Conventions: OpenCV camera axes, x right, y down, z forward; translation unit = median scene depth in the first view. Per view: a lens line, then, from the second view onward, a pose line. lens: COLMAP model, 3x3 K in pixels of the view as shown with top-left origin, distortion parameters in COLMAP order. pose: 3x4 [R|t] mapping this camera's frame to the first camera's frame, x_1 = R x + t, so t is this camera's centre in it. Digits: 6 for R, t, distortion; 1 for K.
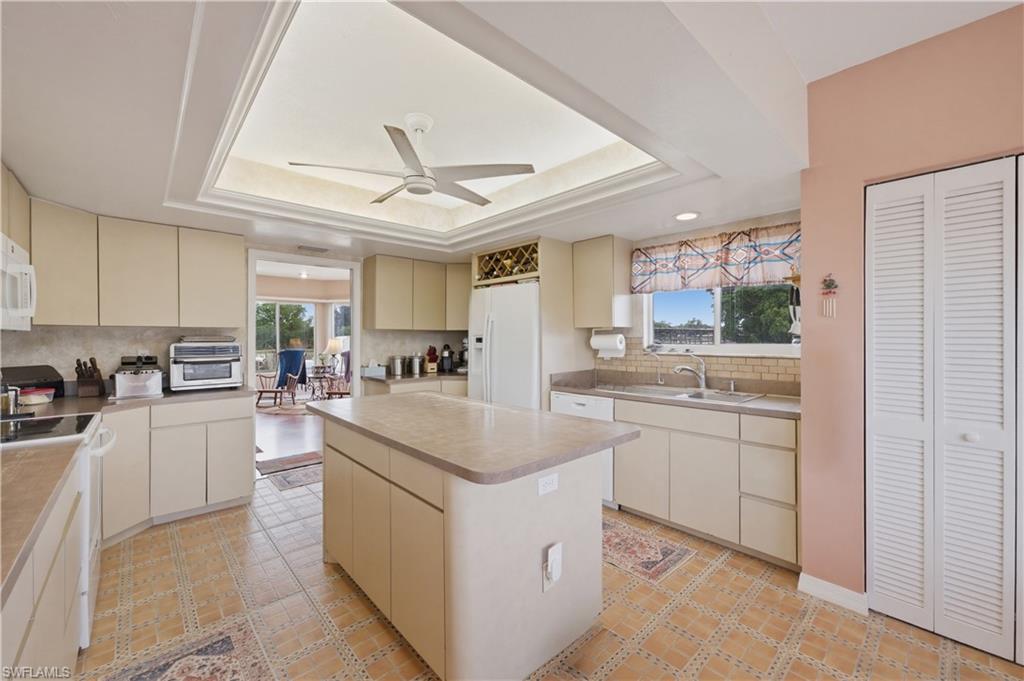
lens RADIAL K [[407.3, 0, 512.4], [0, 407.3, 338.0], [0, 0, 1]] dist [-0.000897, -0.000047]
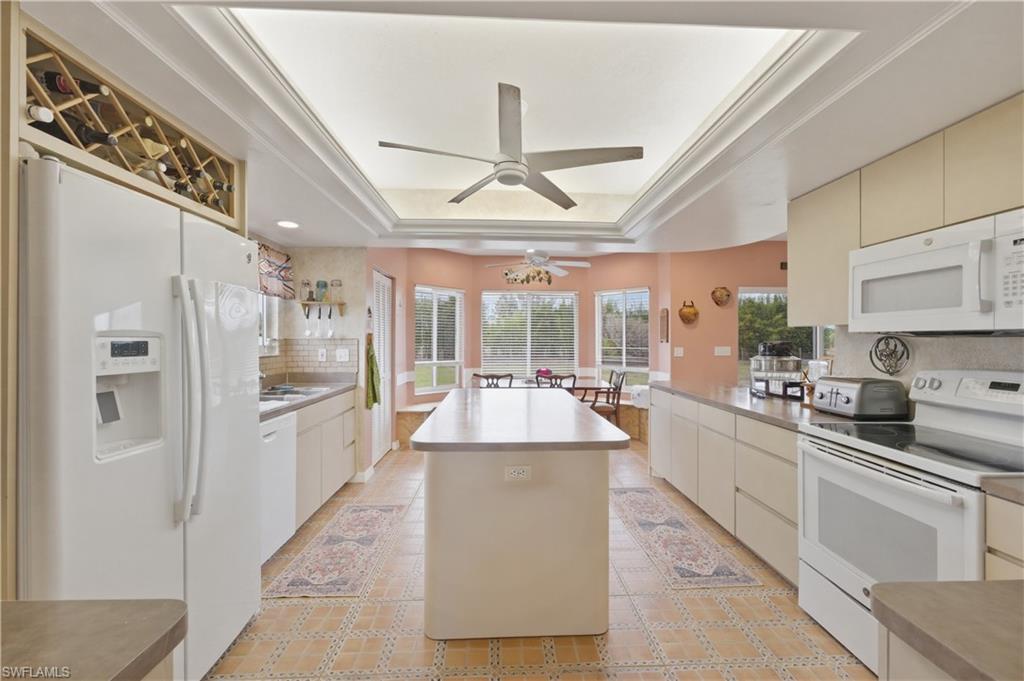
lens RADIAL K [[407.3, 0, 512.4], [0, 407.3, 338.0], [0, 0, 1]] dist [-0.000897, -0.000047]
pose [[-0.758789, 0.003454, 0.651327, -0.815164], [0.001458, 0.999992, -0.003605, -0.003948], [-0.651335, -0.001786, -0.758788, 1.670389]]
